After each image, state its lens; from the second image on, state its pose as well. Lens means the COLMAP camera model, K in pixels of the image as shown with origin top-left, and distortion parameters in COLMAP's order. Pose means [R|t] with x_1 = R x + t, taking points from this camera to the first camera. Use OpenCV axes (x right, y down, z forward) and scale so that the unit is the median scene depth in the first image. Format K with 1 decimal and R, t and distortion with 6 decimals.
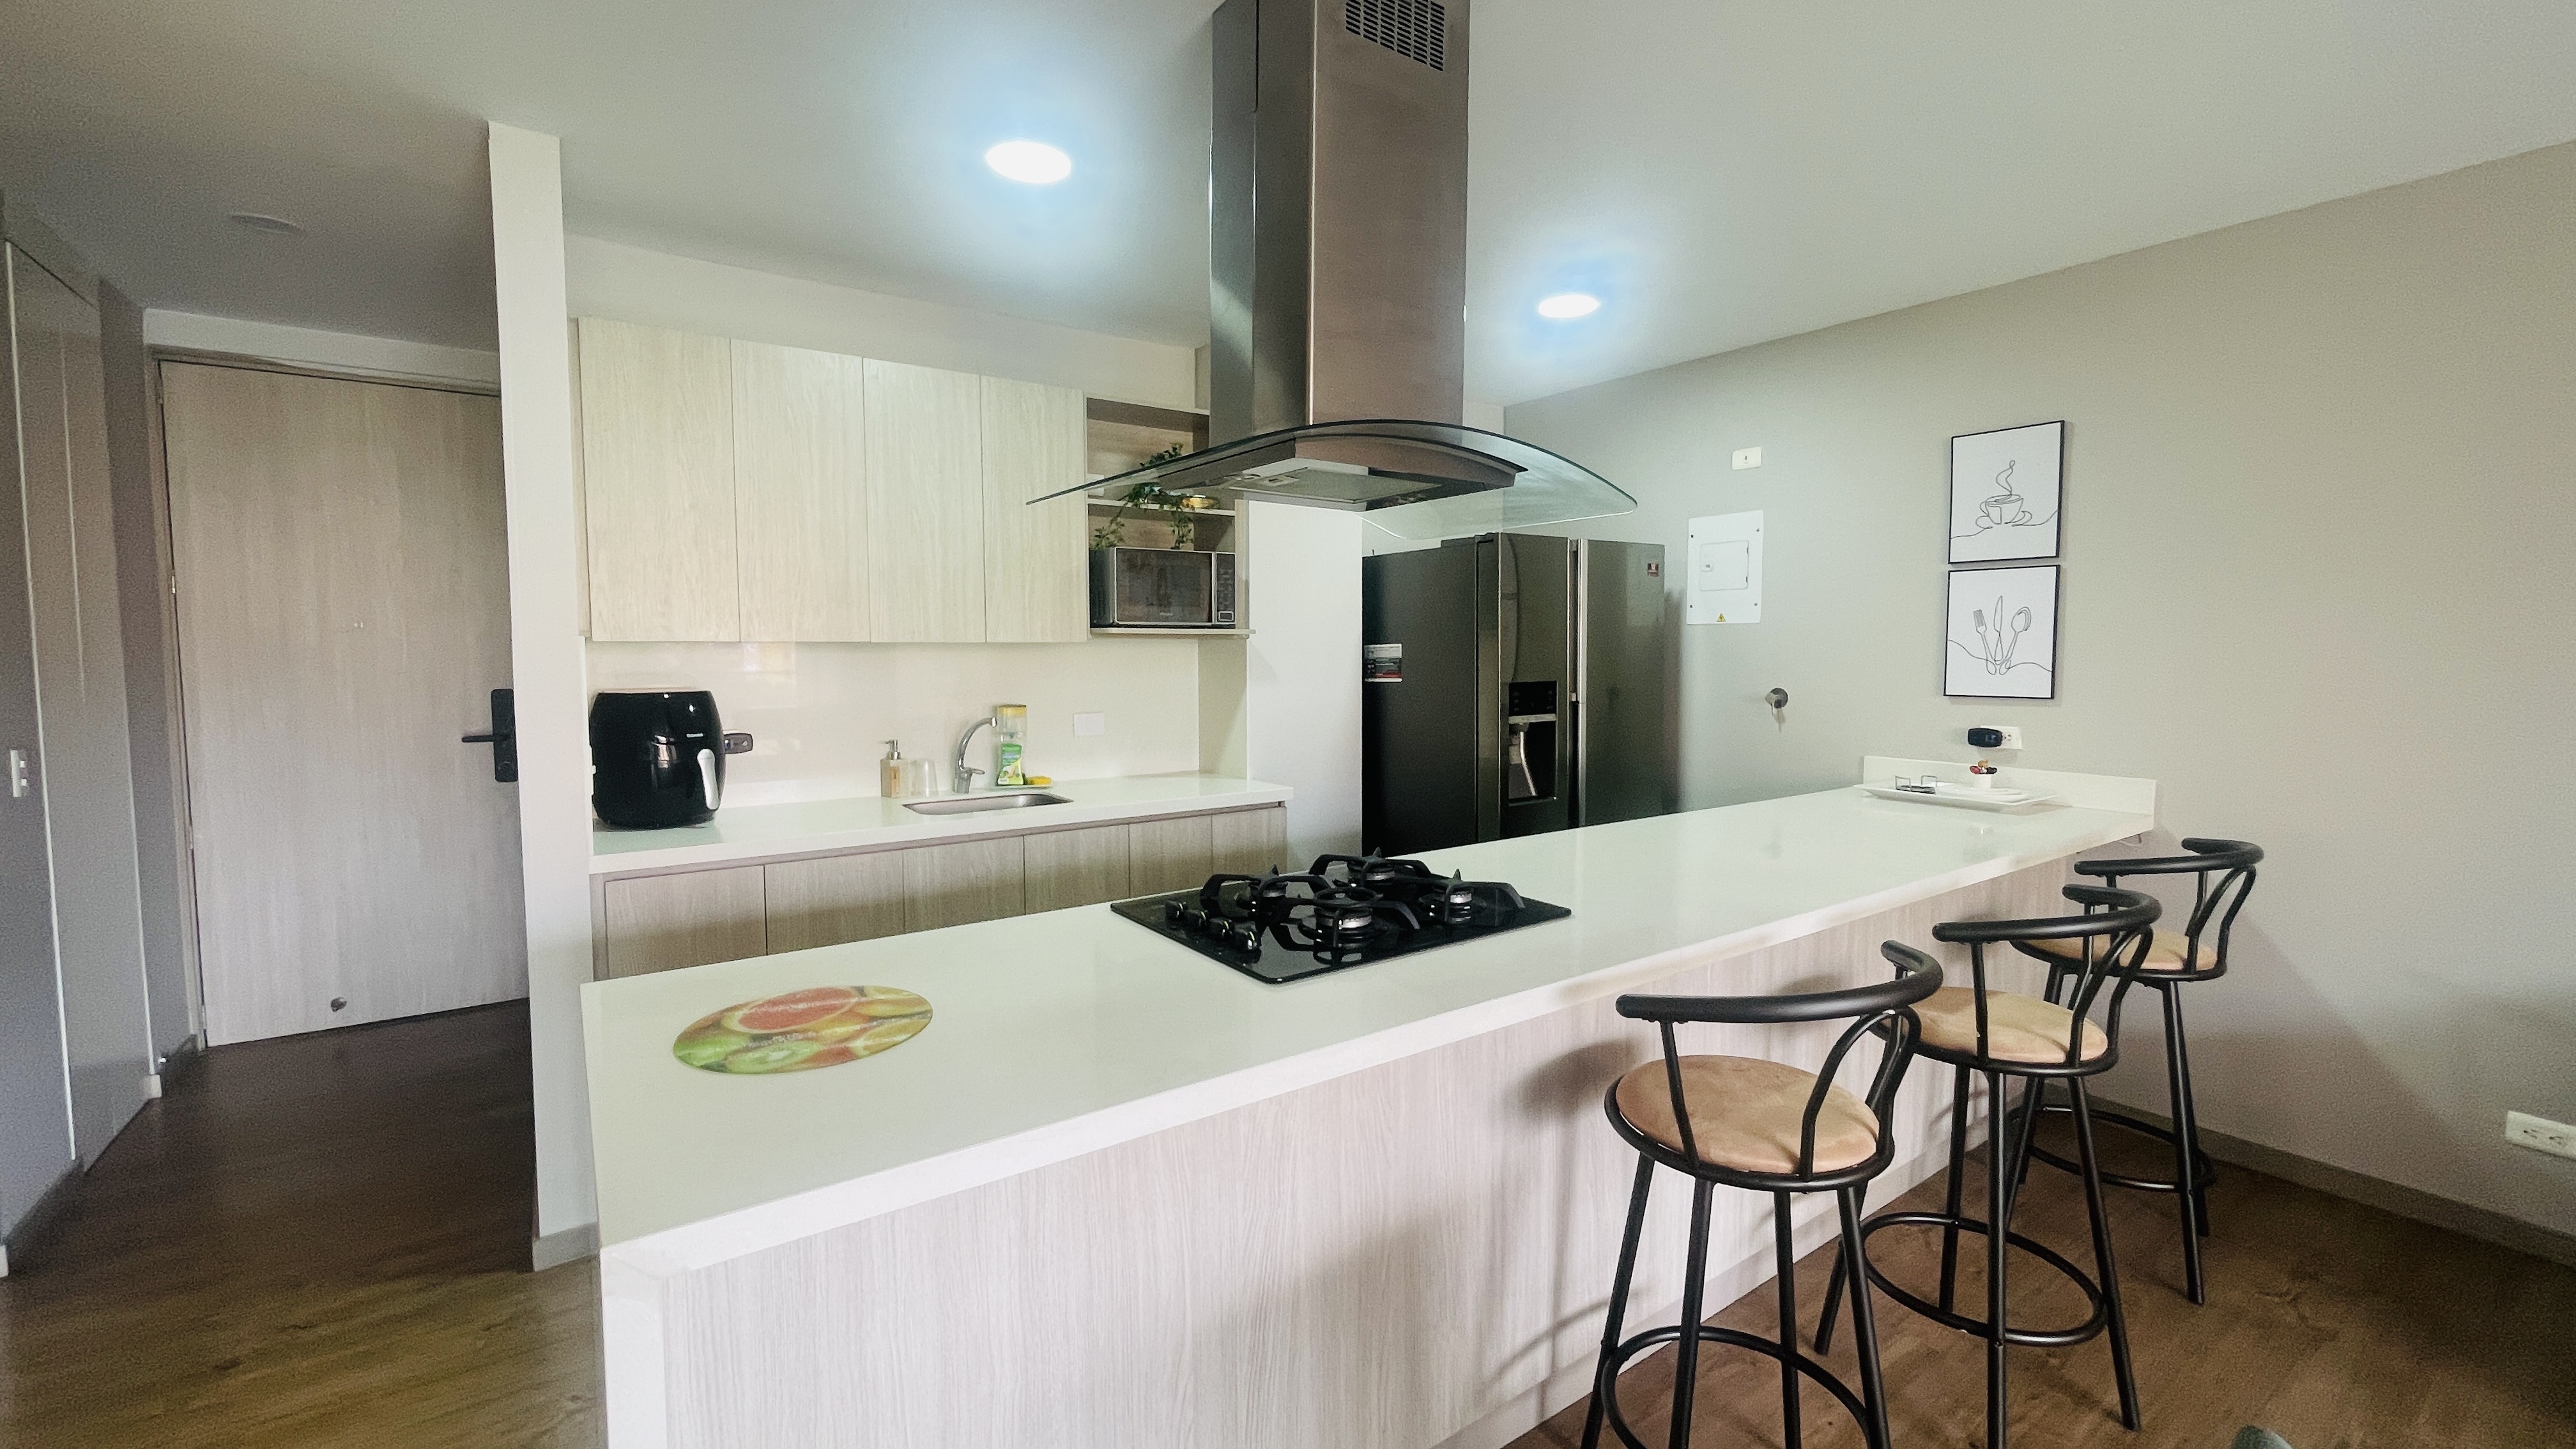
lens RADIAL K [[1038.1, 0, 1291.4], [0, 1038.1, 718.1], [0, 0, 1]] dist [-0.000857, -0.000165]
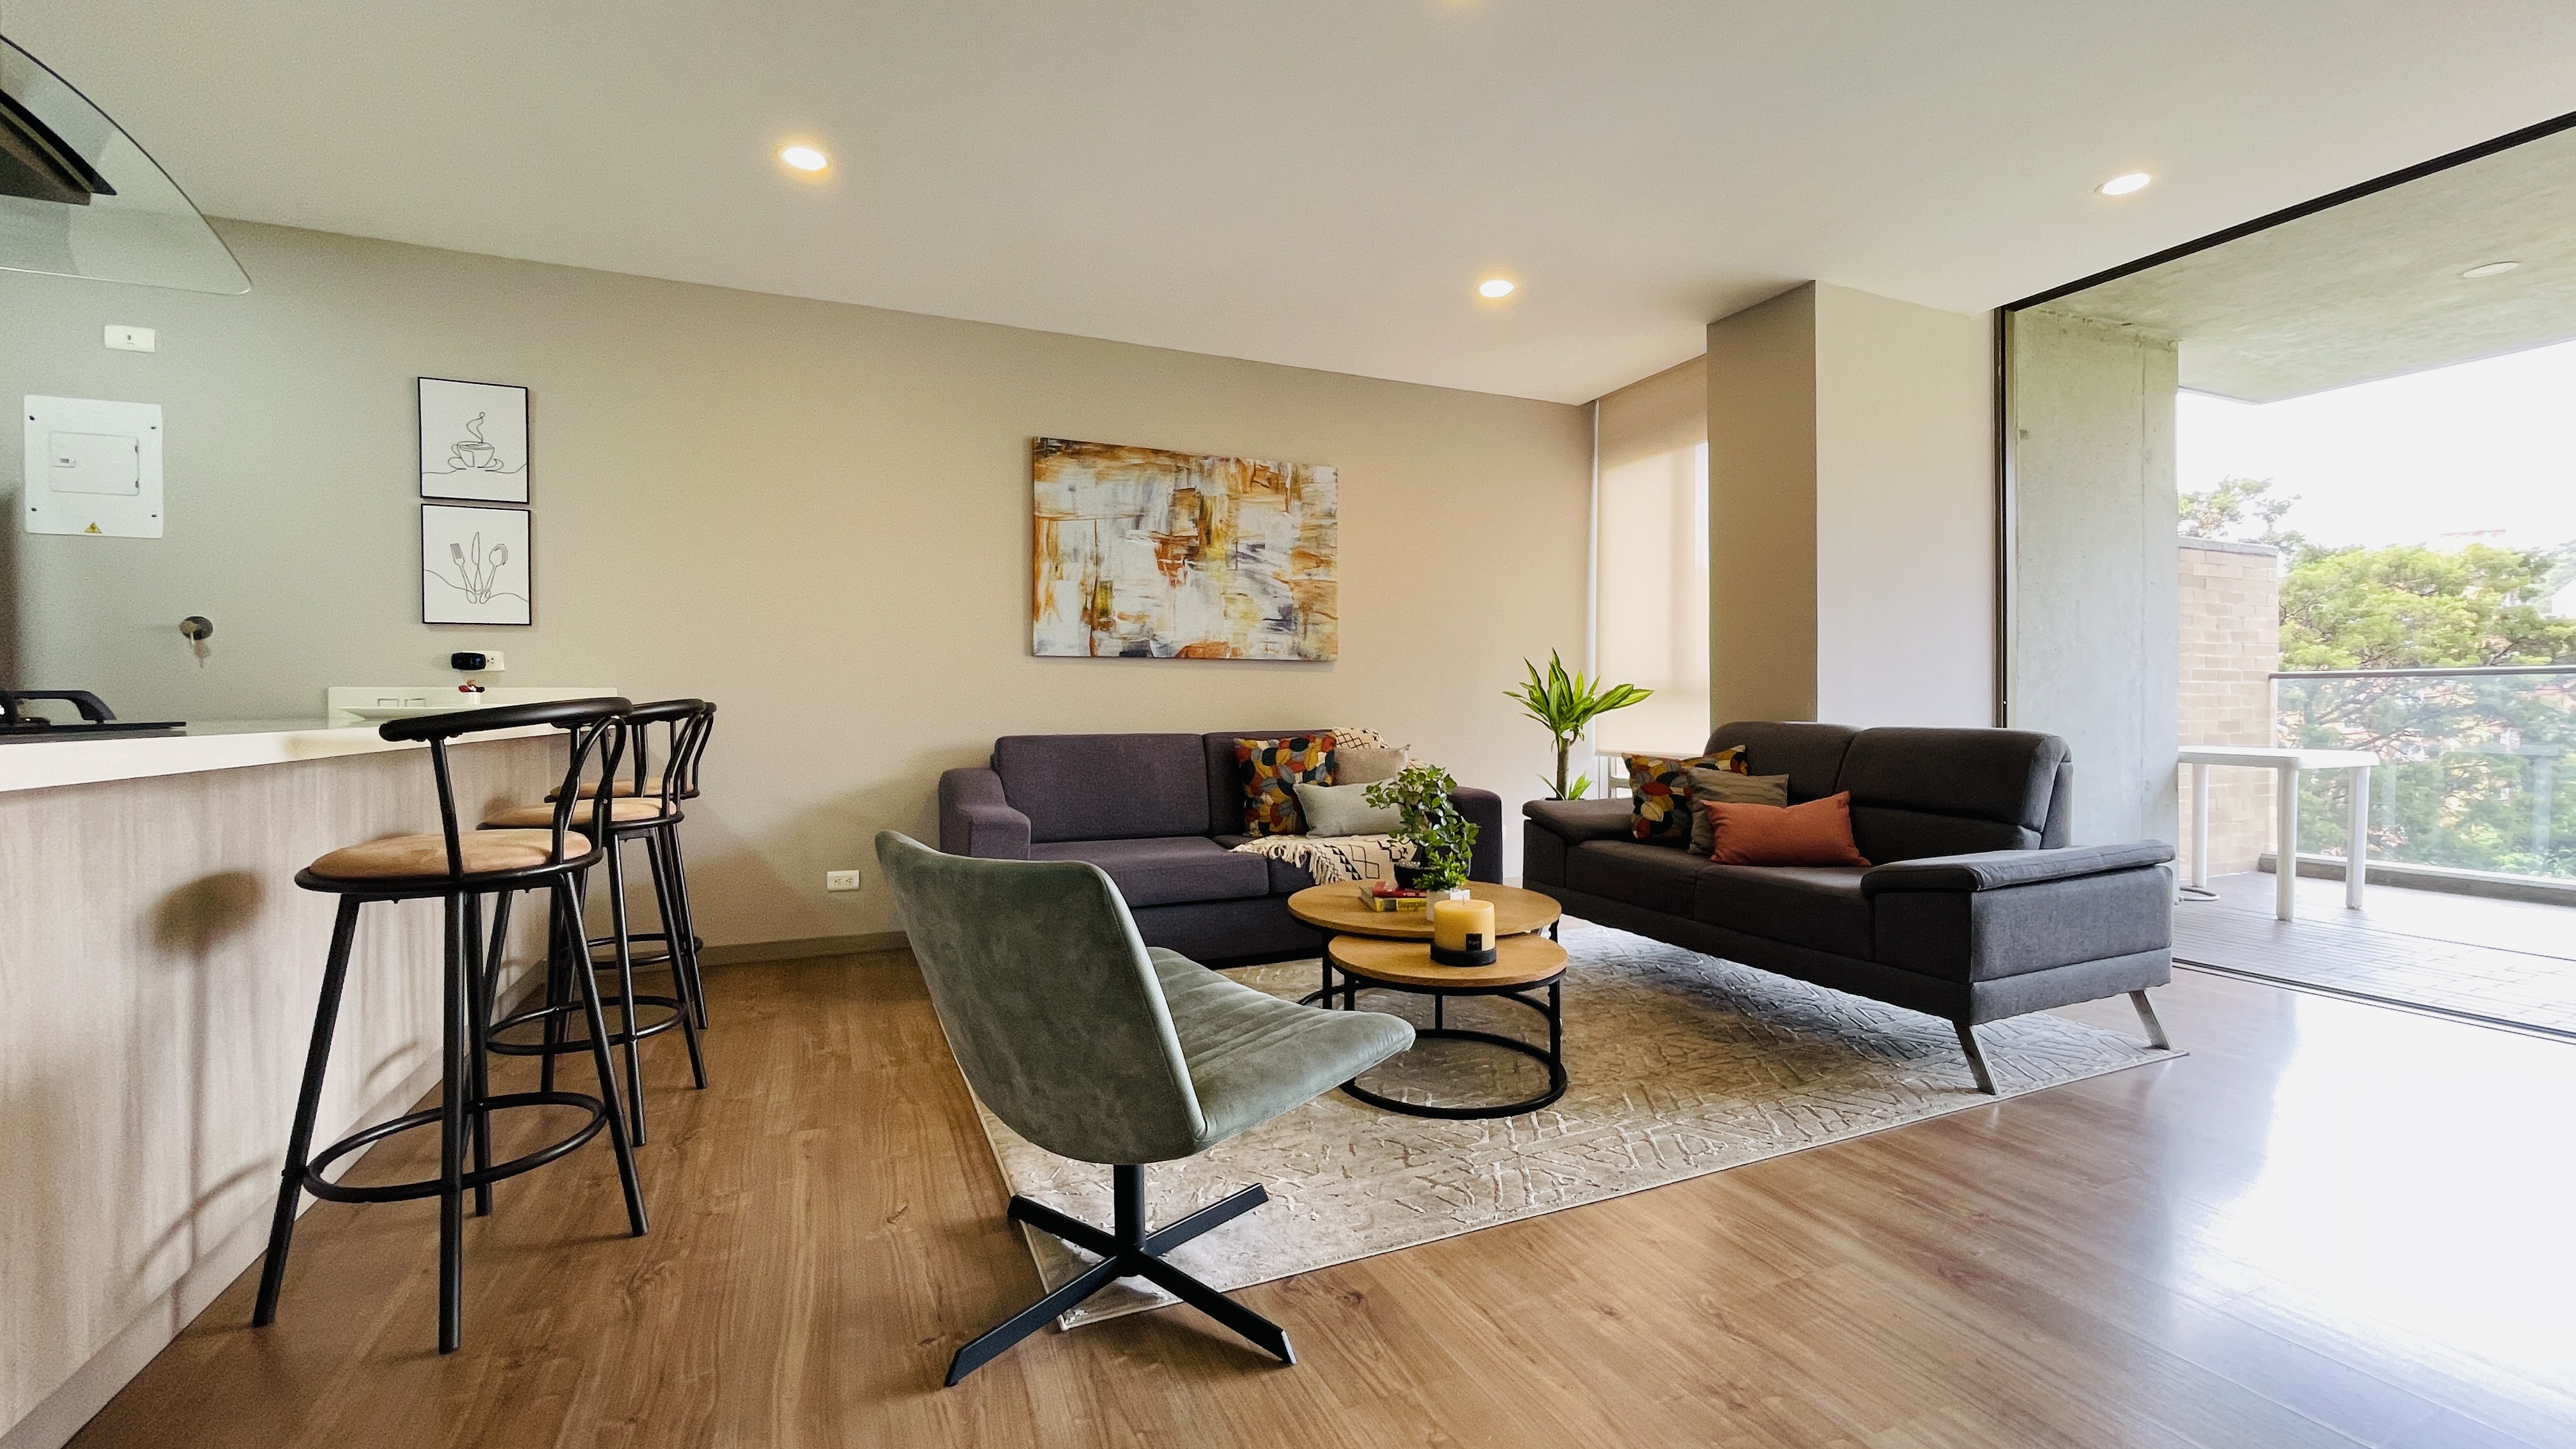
lens RADIAL K [[1038.1, 0, 1291.4], [0, 1038.1, 718.1], [0, 0, 1]] dist [-0.000857, -0.000165]
pose [[0.188405, -0.008698, 0.982053, -0.246261], [0.073215, 0.997303, -0.005213, 0.152118], [-0.979359, 0.072883, 0.188533, -0.046962]]
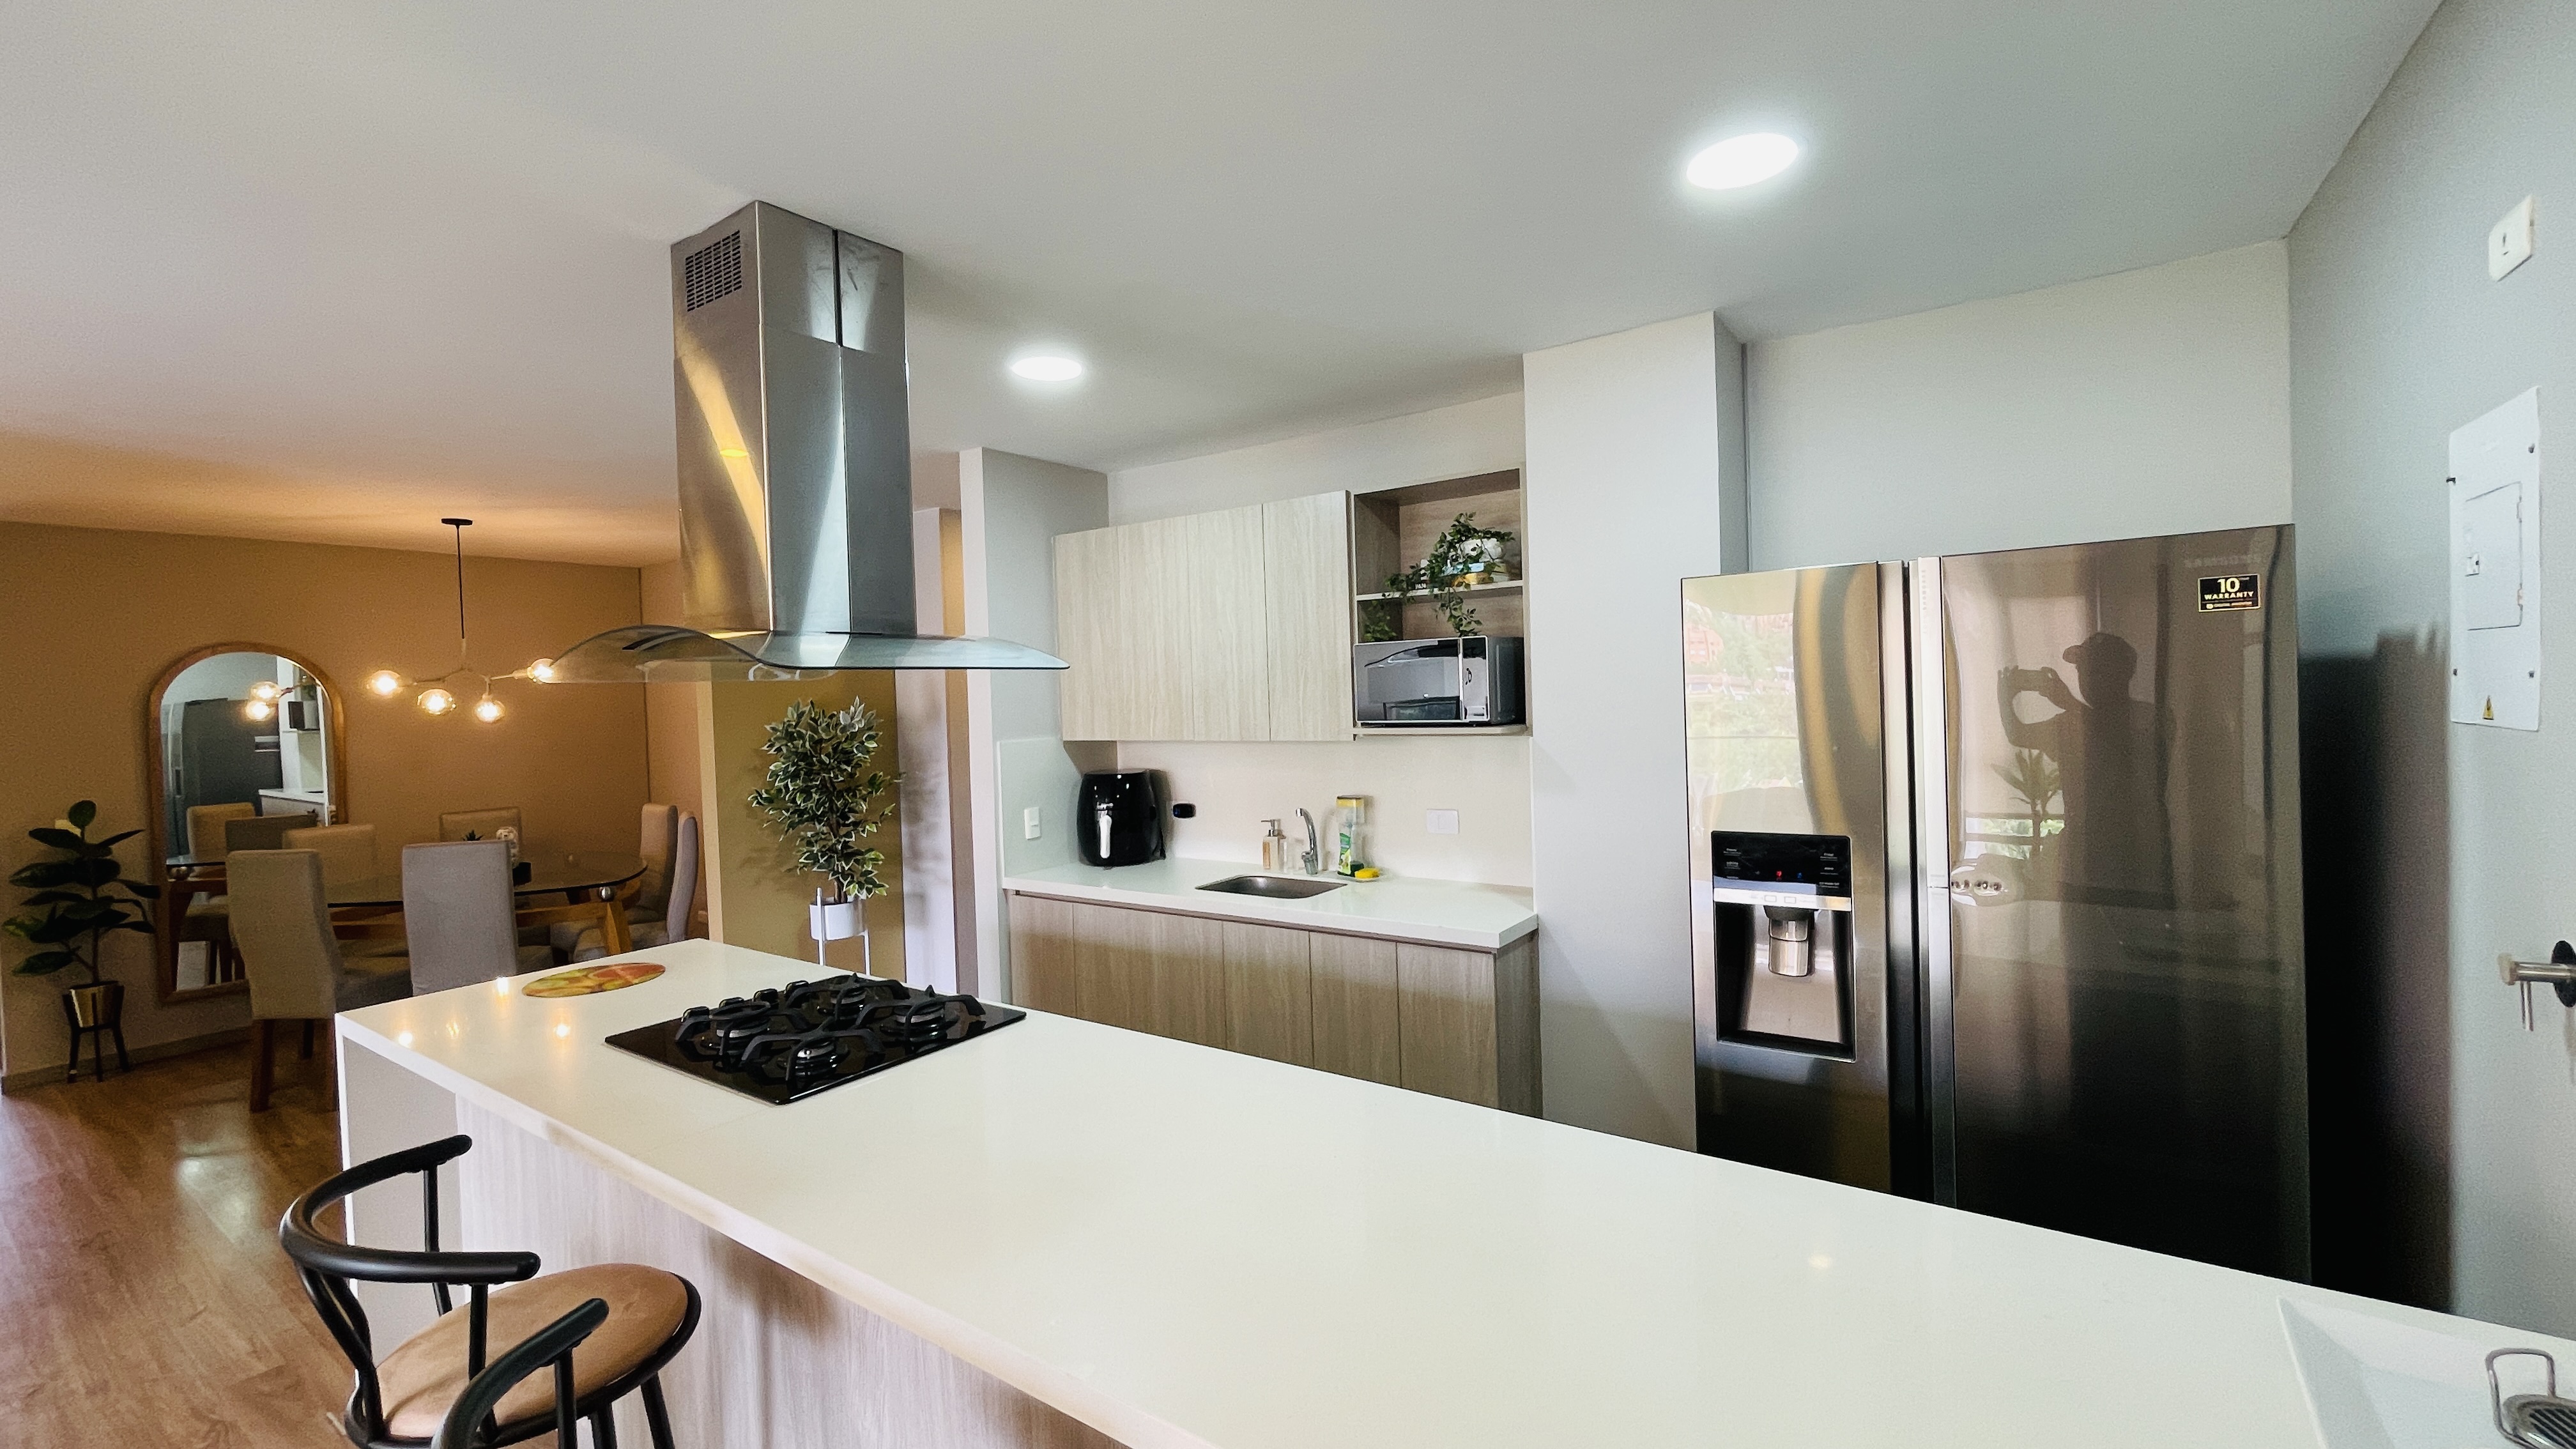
lens RADIAL K [[1038.1, 0, 1291.4], [0, 1038.1, 718.1], [0, 0, 1]] dist [-0.000857, -0.000165]
pose [[0.348964, 0.014977, -0.937017, 0.763465], [-0.032658, 0.999459, 0.003812, -0.104023], [0.936567, 0.029271, 0.349264, 0.640222]]
